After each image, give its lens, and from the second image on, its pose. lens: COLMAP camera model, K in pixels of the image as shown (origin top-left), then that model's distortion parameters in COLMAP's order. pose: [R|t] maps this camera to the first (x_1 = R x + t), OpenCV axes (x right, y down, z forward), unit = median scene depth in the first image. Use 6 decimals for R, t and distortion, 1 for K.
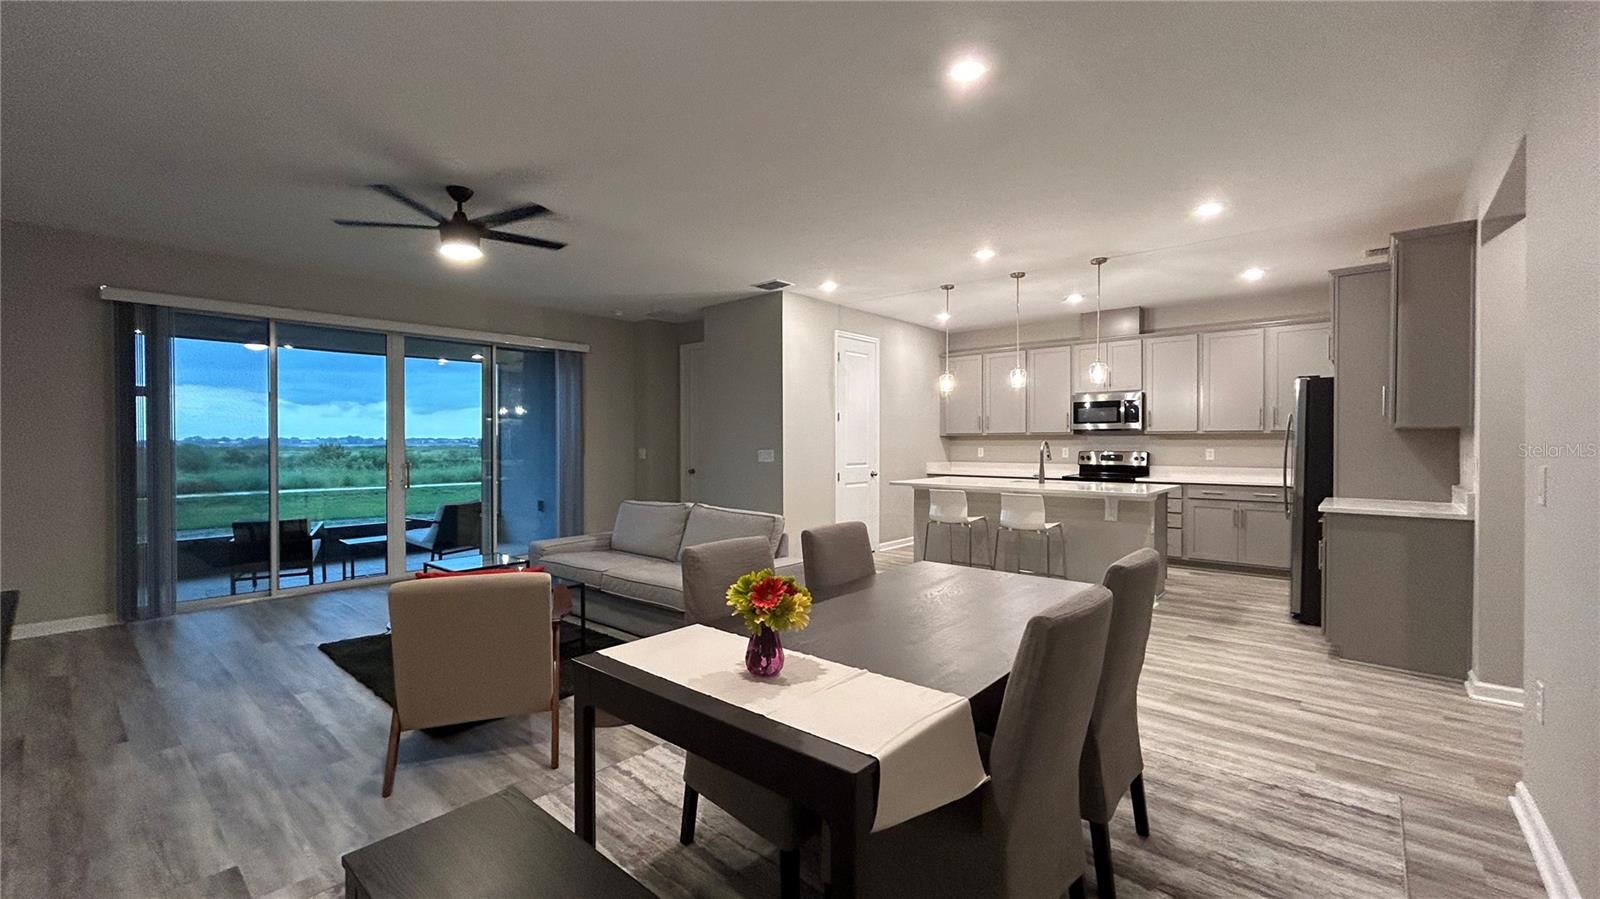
lens RADIAL K [[649.6, 0, 799.6], [0, 649.6, 444.1], [0, 0, 1]] dist [-0.000463, -0.000028]
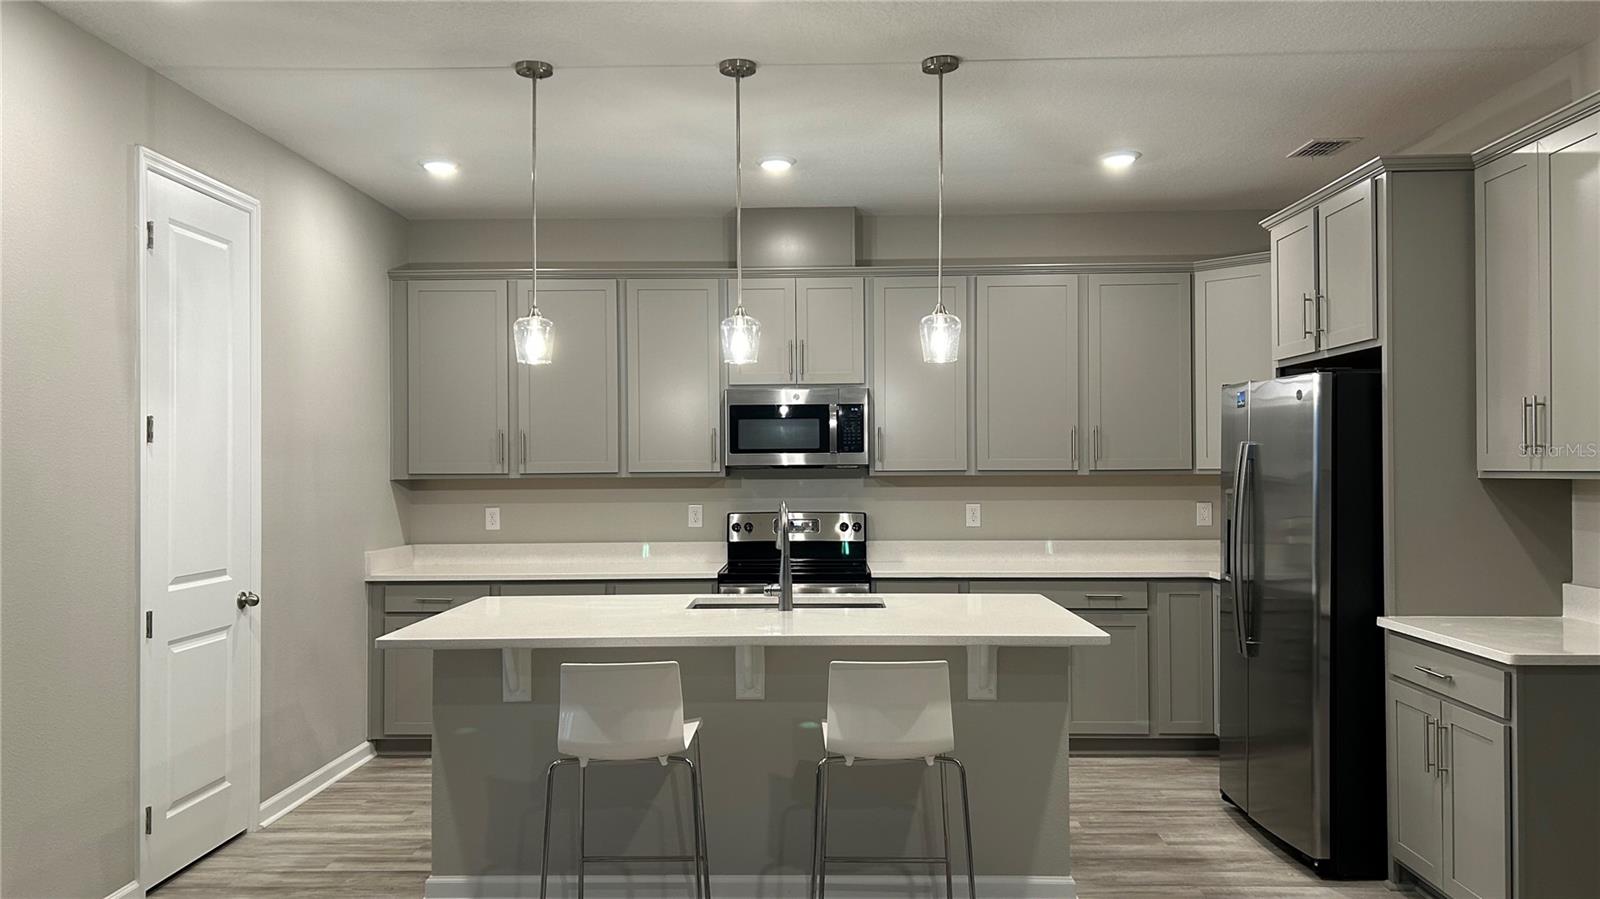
lens RADIAL K [[1199.3, 0, 799.6], [0, 1199.3, 447.6], [0, 0, 1]] dist [0.043908, -0.044089]
pose [[0.766015, 0.007064, 0.642784, -0.071206], [0.008268, 0.999749, -0.020841, -0.017769], [-0.642770, 0.021279, 0.765764, 0.351069]]
